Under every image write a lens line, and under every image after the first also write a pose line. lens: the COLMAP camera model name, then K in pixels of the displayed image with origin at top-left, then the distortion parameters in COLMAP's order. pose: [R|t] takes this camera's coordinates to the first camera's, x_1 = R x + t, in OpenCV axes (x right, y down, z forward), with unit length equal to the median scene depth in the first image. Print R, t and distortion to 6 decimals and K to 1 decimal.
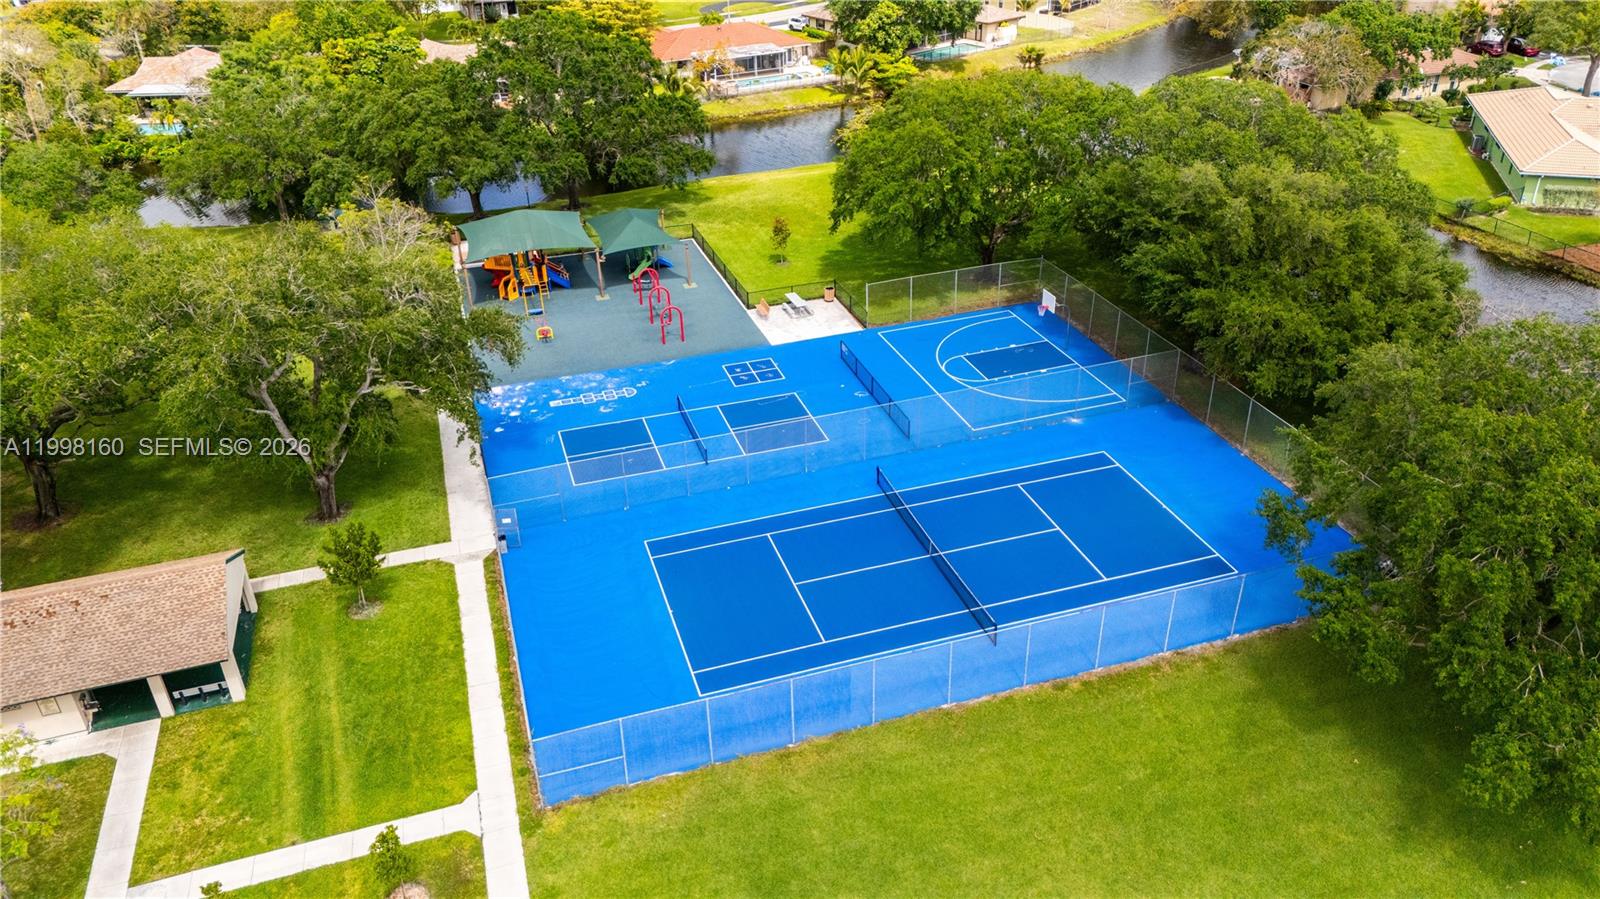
lens RADIAL K [[1185.1, 0, 797.9], [0, 1185.1, 449.8], [0, 0, 1]] dist [0.067570, -0.062938]
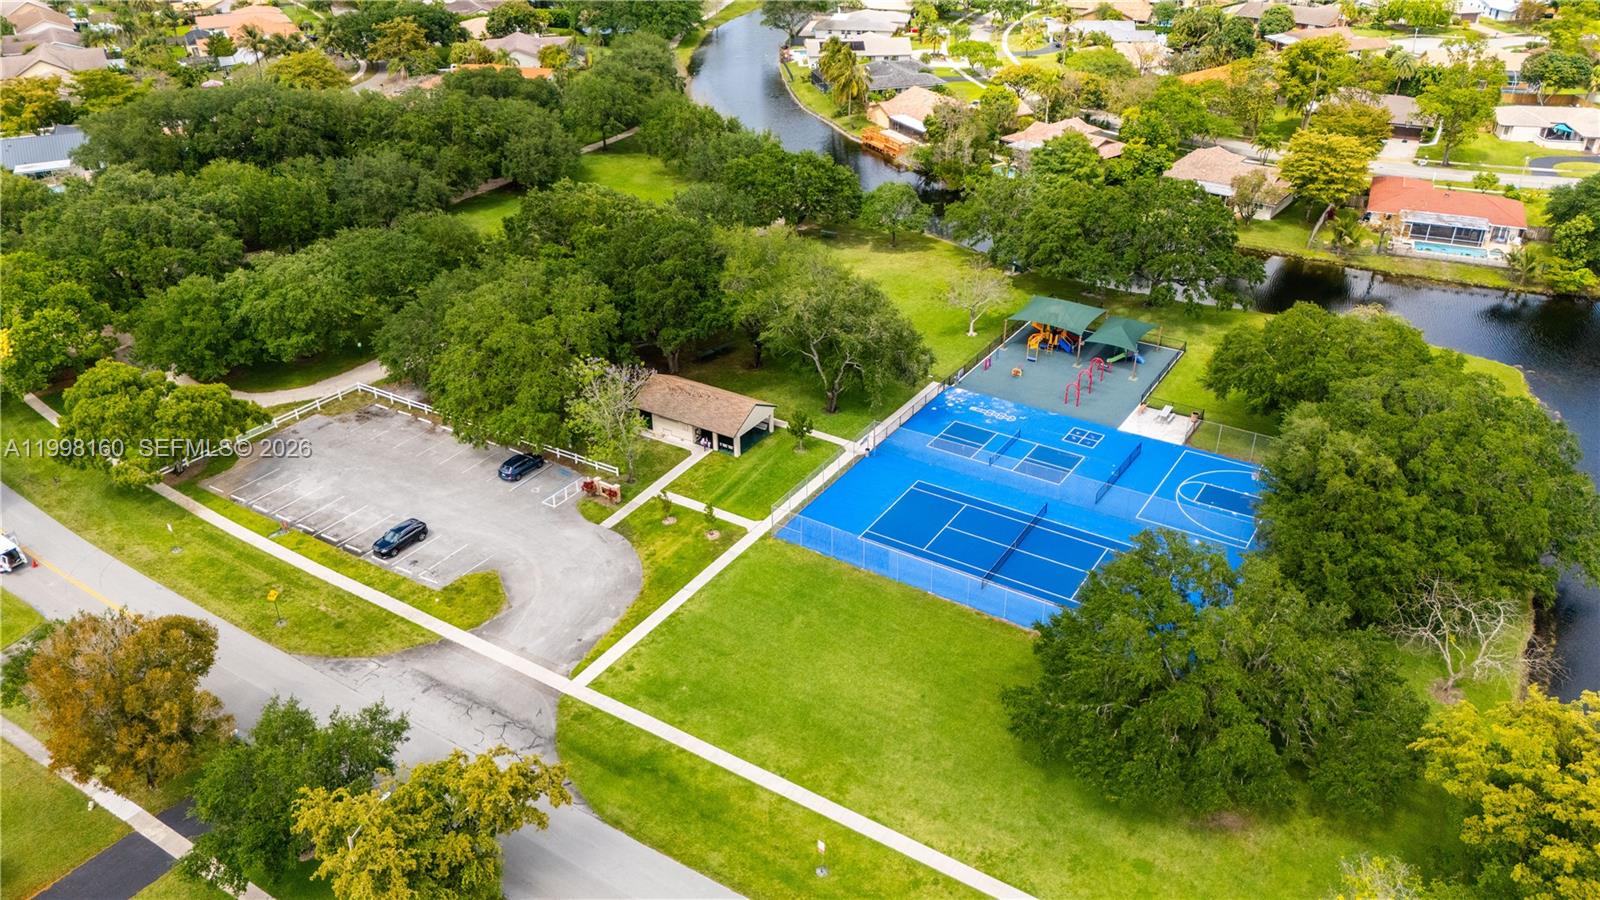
lens RADIAL K [[1185.1, 0, 800.8], [0, 1185.1, 450.8], [0, 0, 1]] dist [0.067570, -0.062938]
pose [[0.649753, 0.404790, -0.643402, 1.052909], [-0.389454, 0.904162, 0.175546, -0.252431], [0.652799, 0.136514, 0.745129, -0.662262]]
